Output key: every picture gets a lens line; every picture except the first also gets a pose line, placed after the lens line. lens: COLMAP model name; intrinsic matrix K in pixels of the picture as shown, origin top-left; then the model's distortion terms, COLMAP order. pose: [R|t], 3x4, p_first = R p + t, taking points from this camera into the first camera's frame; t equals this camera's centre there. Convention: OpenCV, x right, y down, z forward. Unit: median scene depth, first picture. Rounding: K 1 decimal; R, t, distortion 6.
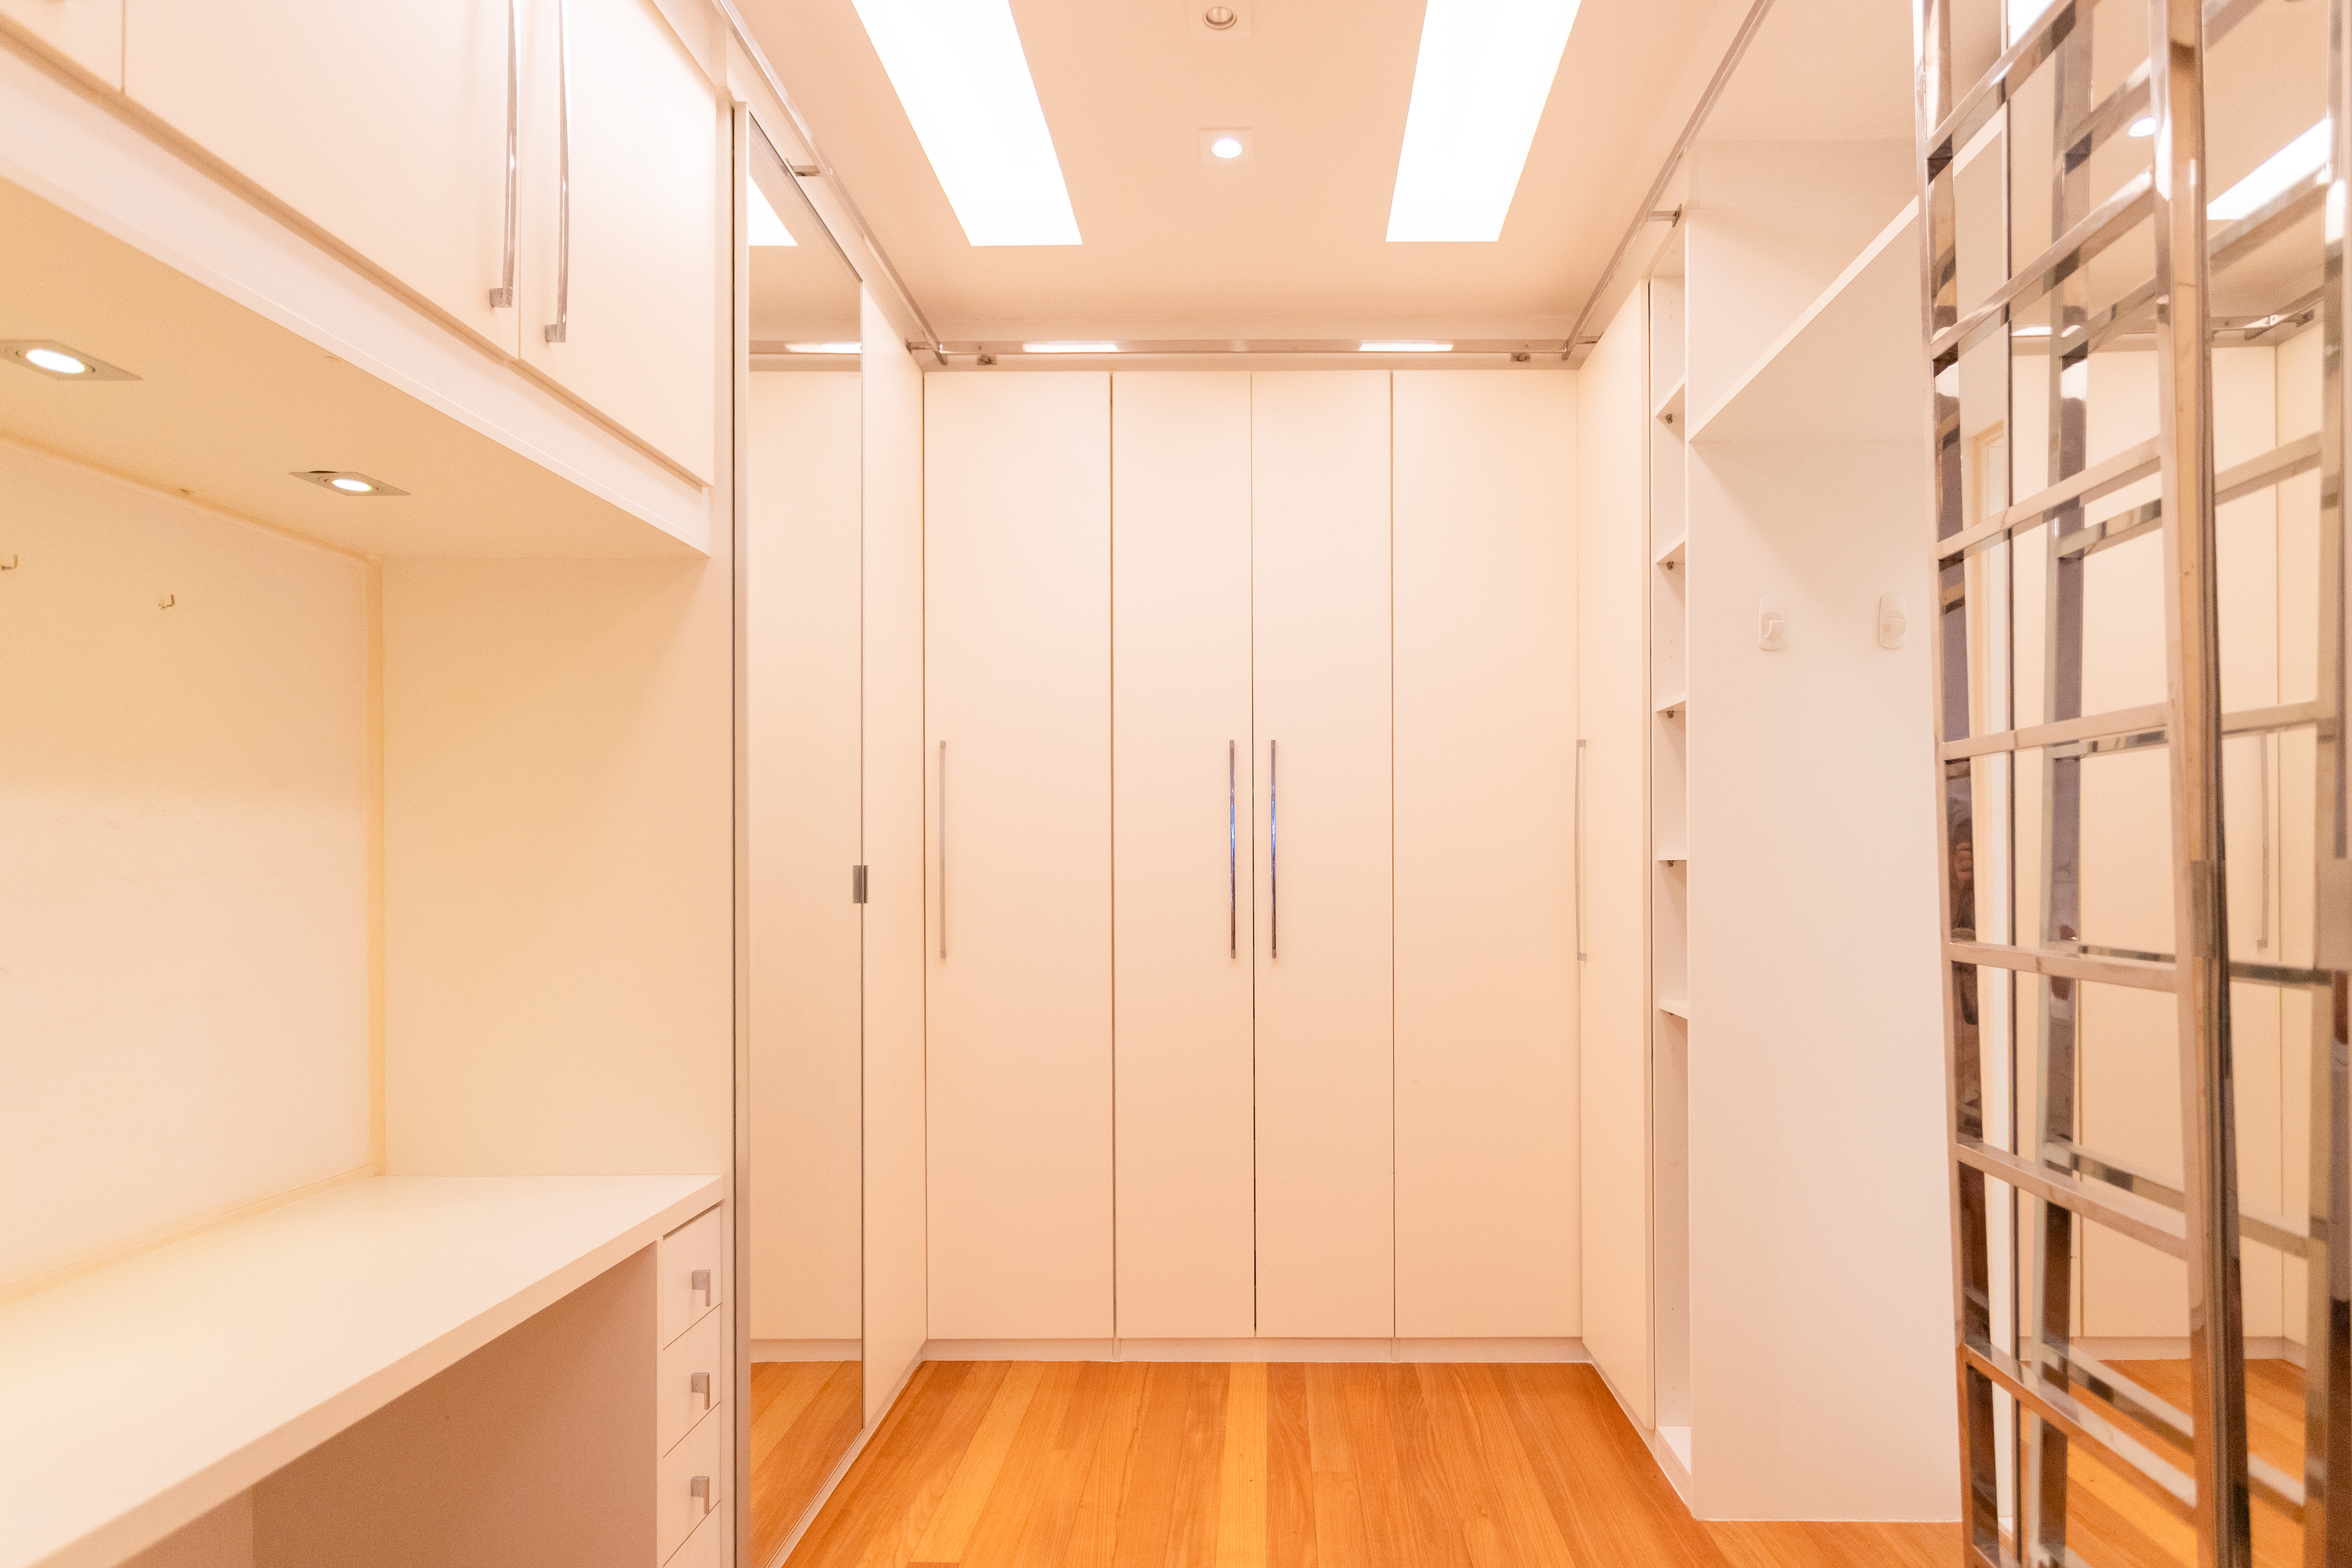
lens RADIAL K [[1136.7, 0, 1171.7], [0, 1136.7, 796.5], [0, 0, 1]] dist [-0.000687, 0.001746]
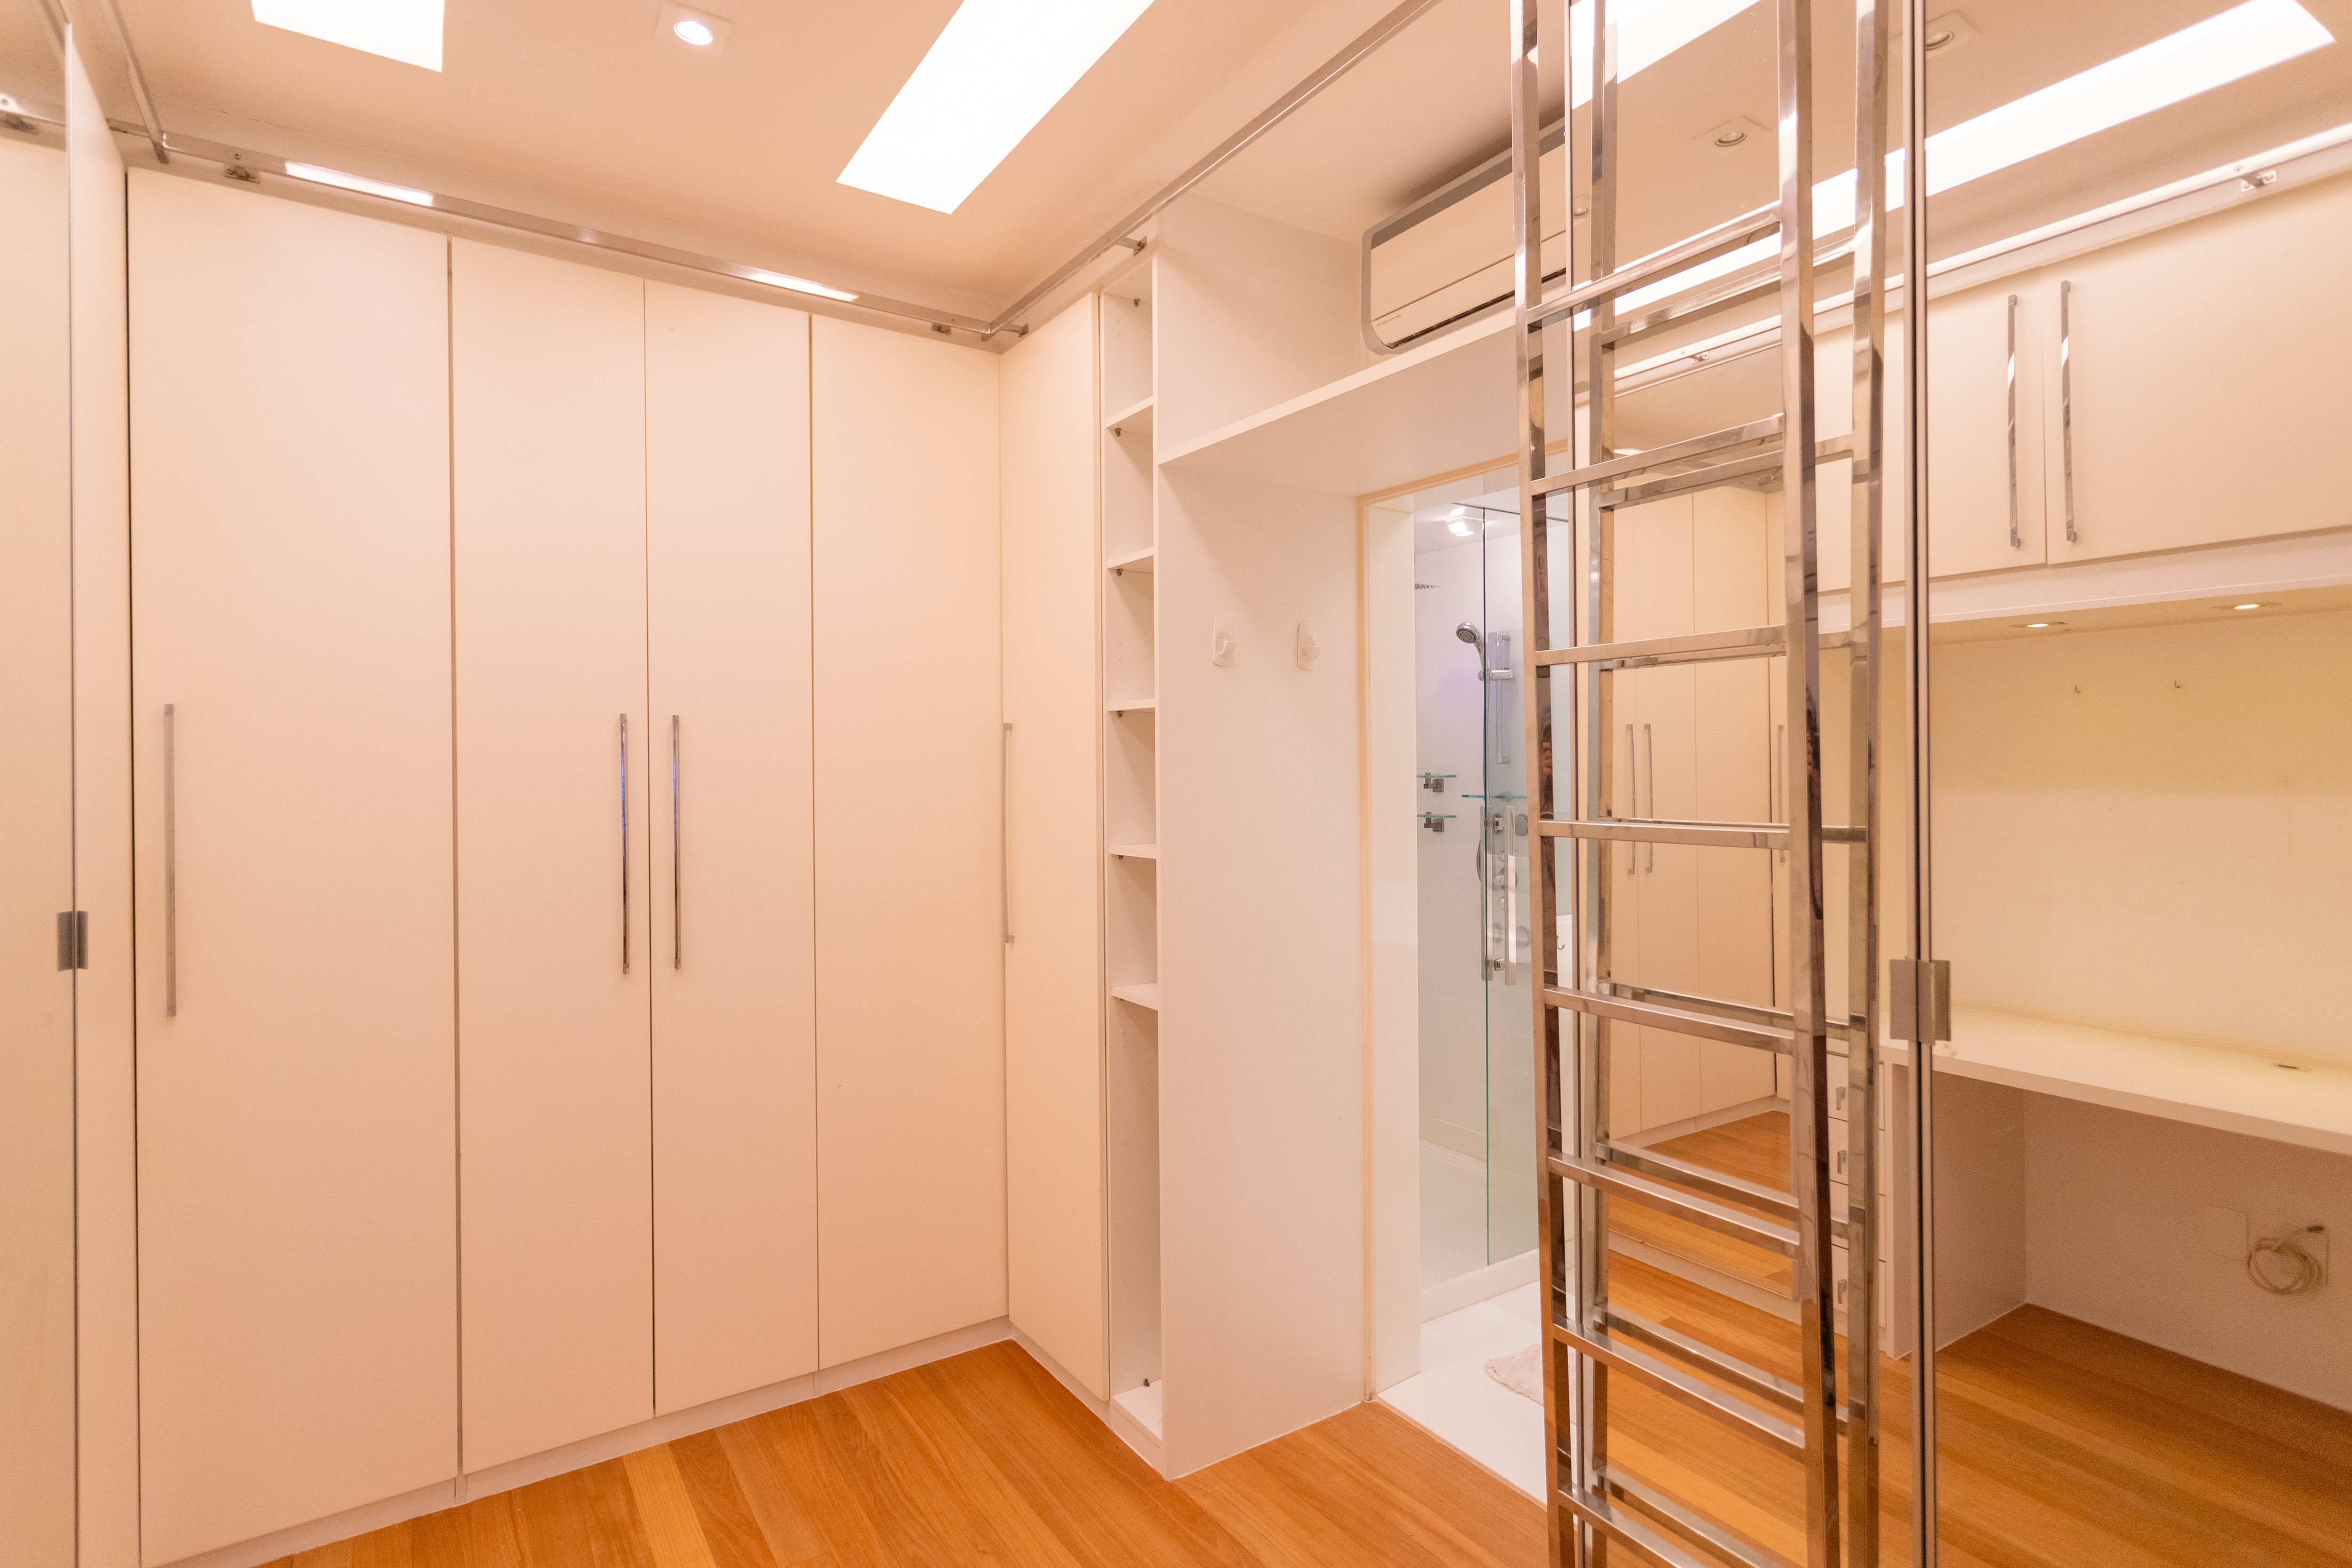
lens RADIAL K [[1155.0, 0, 1180.8], [0, 1155.0, 741.8], [0, 0, 1]] dist [-0.000275, 0.000934]
pose [[0.827206, 0.011710, 0.561777, -0.108307], [-0.013705, 0.999906, -0.000663, -0.042938], [-0.561732, -0.007151, 0.827289, 0.074101]]
